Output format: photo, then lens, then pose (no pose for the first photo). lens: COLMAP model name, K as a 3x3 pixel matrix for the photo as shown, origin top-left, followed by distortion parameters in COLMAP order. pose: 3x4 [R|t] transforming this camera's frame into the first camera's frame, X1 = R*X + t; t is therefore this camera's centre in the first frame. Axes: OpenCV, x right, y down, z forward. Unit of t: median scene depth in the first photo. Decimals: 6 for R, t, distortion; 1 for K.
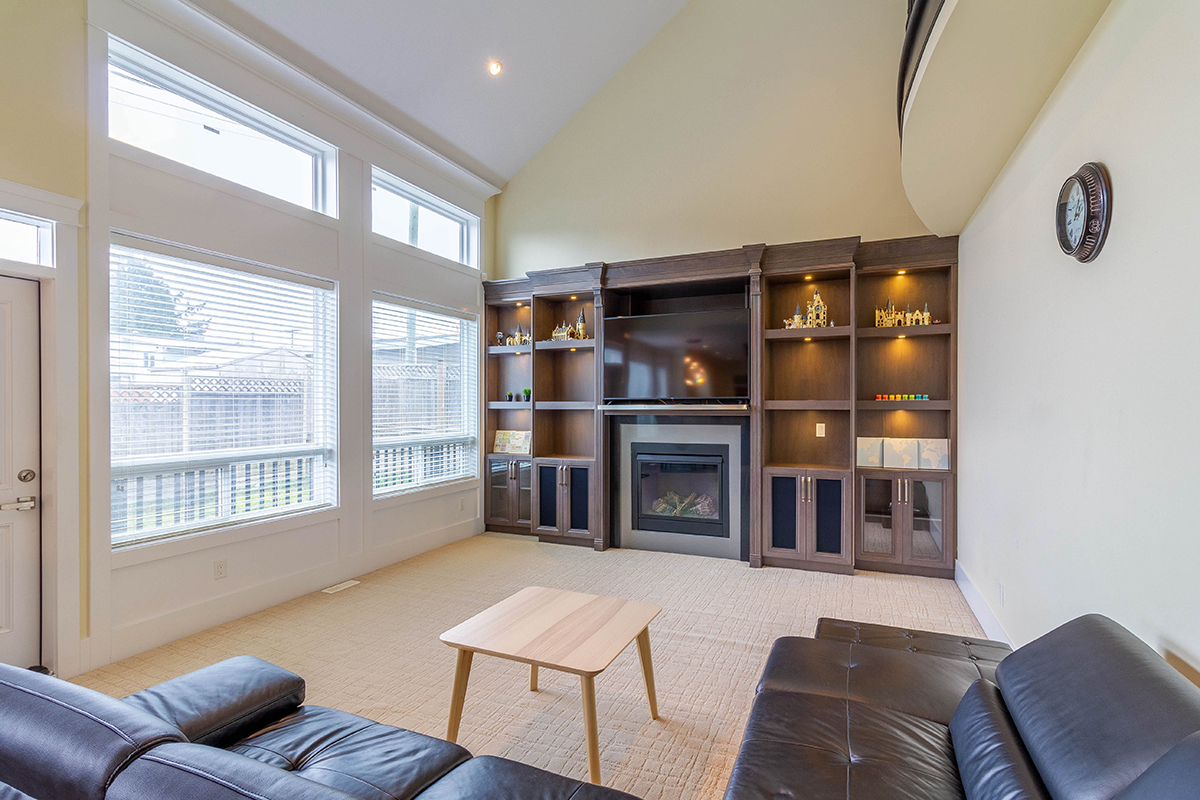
lens RADIAL K [[563.9, 0, 599.1], [0, 563.9, 410.0], [0, 0, 1]] dist [0.012101, -0.004737]
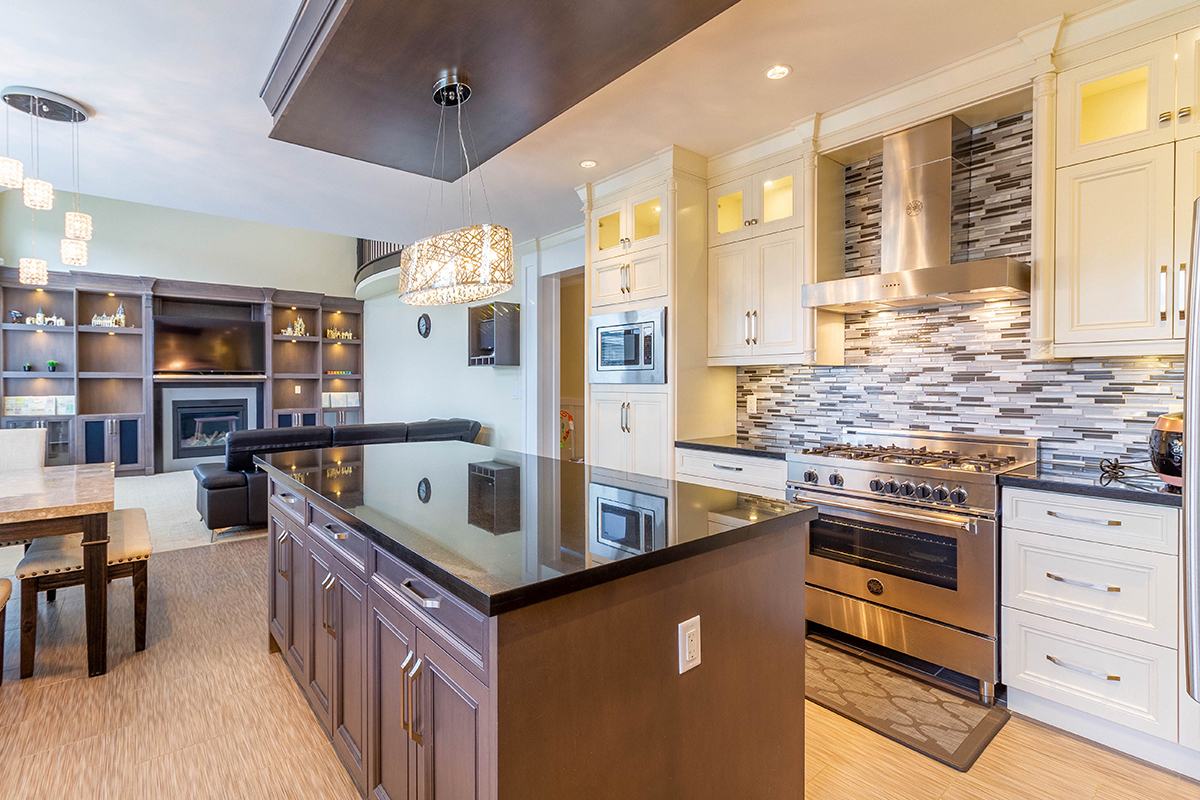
lens RADIAL K [[563.9, 0, 598.7], [0, 563.9, 384.9], [0, 0, 1]] dist [0.012101, -0.004737]
pose [[0.443993, -0.004634, 0.896018, -0.846134], [0.005543, 0.999982, 0.002425, 0.021071], [-0.896013, 0.003890, 0.444011, -0.723399]]
